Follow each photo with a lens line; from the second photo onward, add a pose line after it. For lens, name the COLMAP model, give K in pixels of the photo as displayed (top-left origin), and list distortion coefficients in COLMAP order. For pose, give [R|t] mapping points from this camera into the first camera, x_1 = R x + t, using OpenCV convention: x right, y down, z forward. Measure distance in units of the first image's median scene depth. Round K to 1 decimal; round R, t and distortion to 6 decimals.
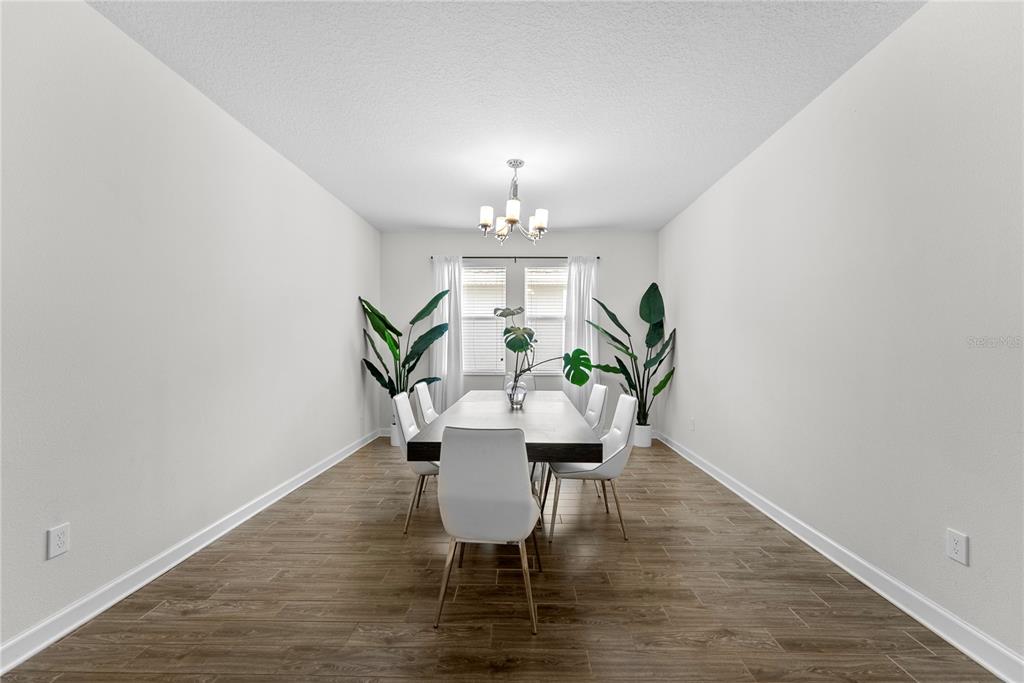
lens RADIAL K [[412.5, 0, 514.5], [0, 412.5, 341.8], [0, 0, 1]] dist [0.001941, 0.000107]
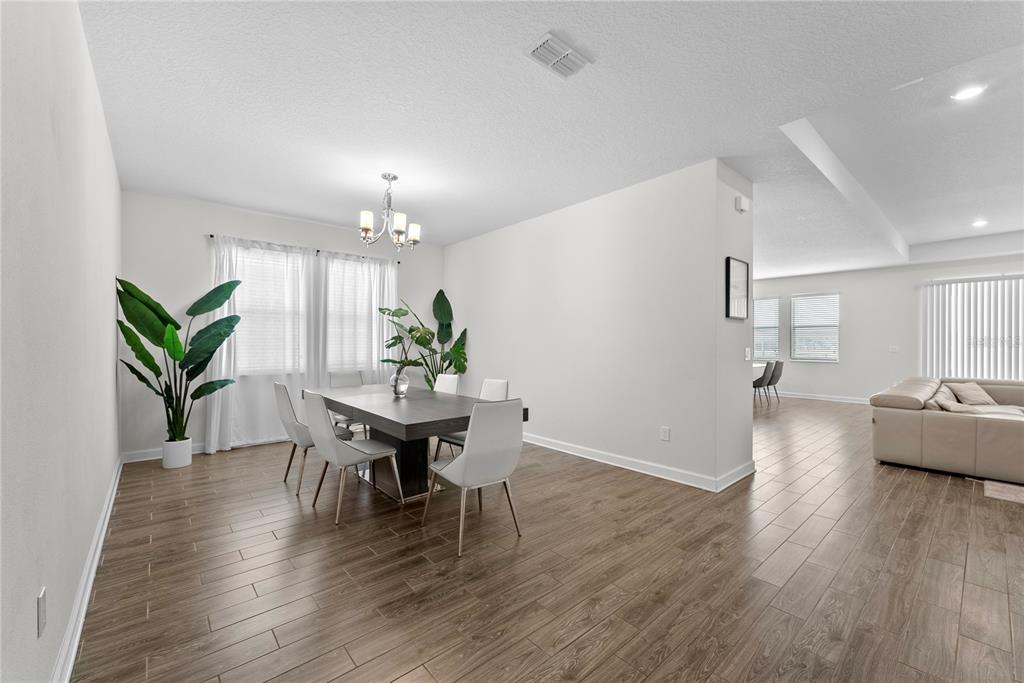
lens RADIAL K [[412.5, 0, 514.5], [0, 412.5, 341.8], [0, 0, 1]] dist [0.001941, 0.000107]
pose [[0.742676, 0.001099, 0.669650, -0.484068], [-0.006857, 0.999959, 0.005964, -0.001051], [-0.669616, -0.009021, 0.742653, -0.043832]]
